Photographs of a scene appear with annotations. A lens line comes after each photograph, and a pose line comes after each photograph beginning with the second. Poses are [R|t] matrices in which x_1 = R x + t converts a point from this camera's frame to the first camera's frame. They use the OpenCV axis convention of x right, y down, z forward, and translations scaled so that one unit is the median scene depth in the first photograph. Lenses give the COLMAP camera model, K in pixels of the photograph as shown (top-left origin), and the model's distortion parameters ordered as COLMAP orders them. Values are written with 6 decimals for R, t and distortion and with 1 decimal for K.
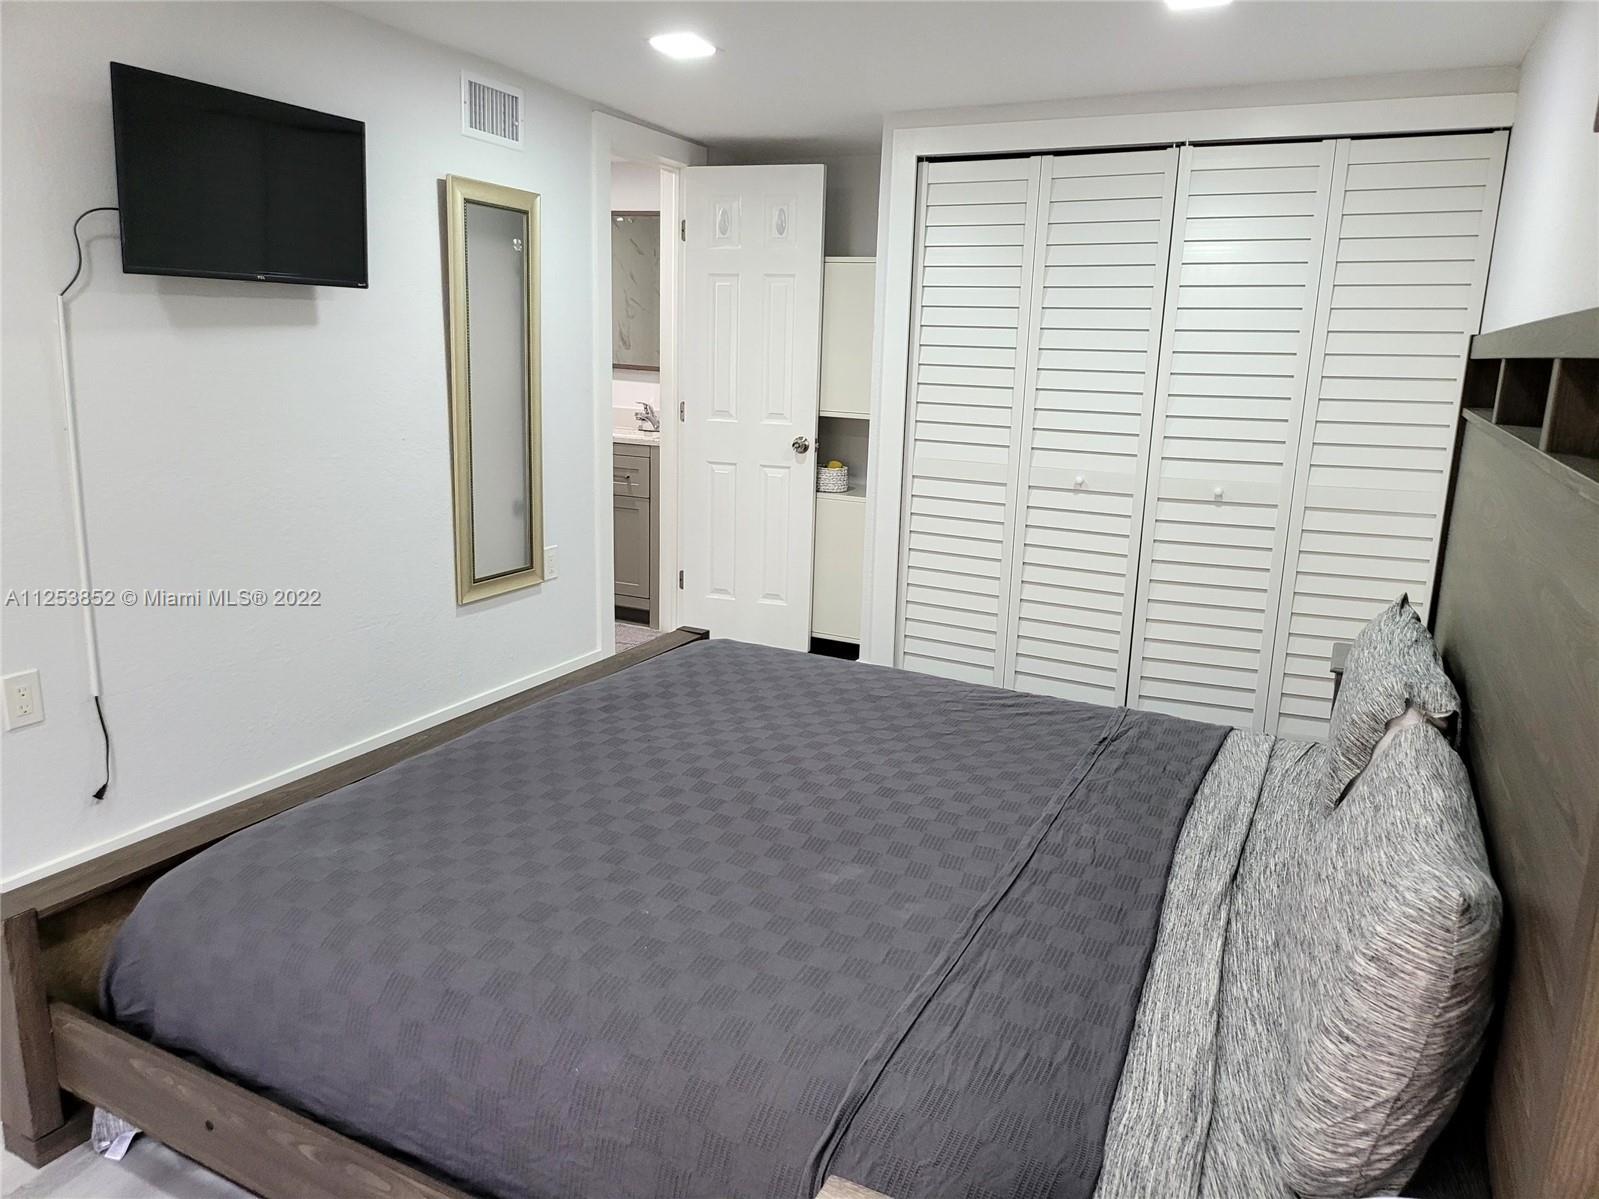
lens RADIAL K [[1120.8, 0, 799.5], [0, 1120.8, 599.5], [0, 0, 1]] dist [-0.000297, 0.000558]
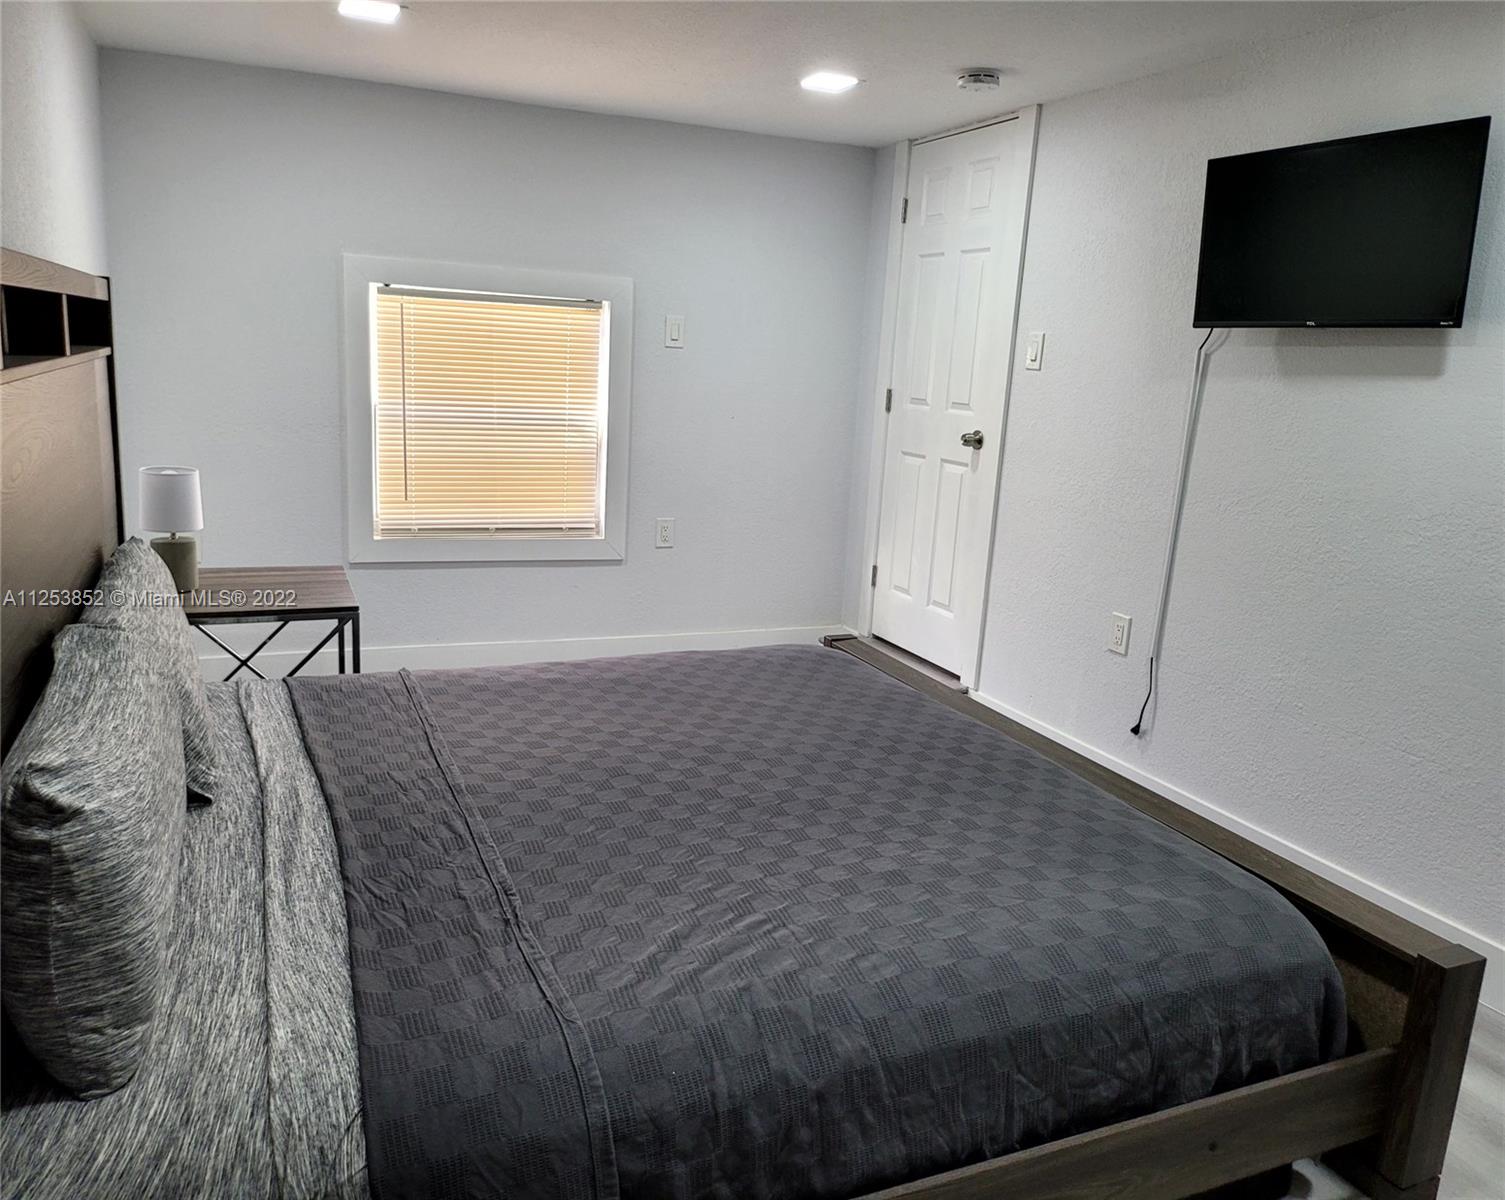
lens RADIAL K [[1114.8, 0, 730.3], [0, 1114.8, 593.3], [0, 0, 1]] dist [0.013582, -0.004022]
pose [[-0.644519, 0.101671, -0.757798, 0.750810], [-0.243919, 0.911990, 0.329815, -0.330980], [0.724637, 0.397413, -0.562996, 1.558718]]
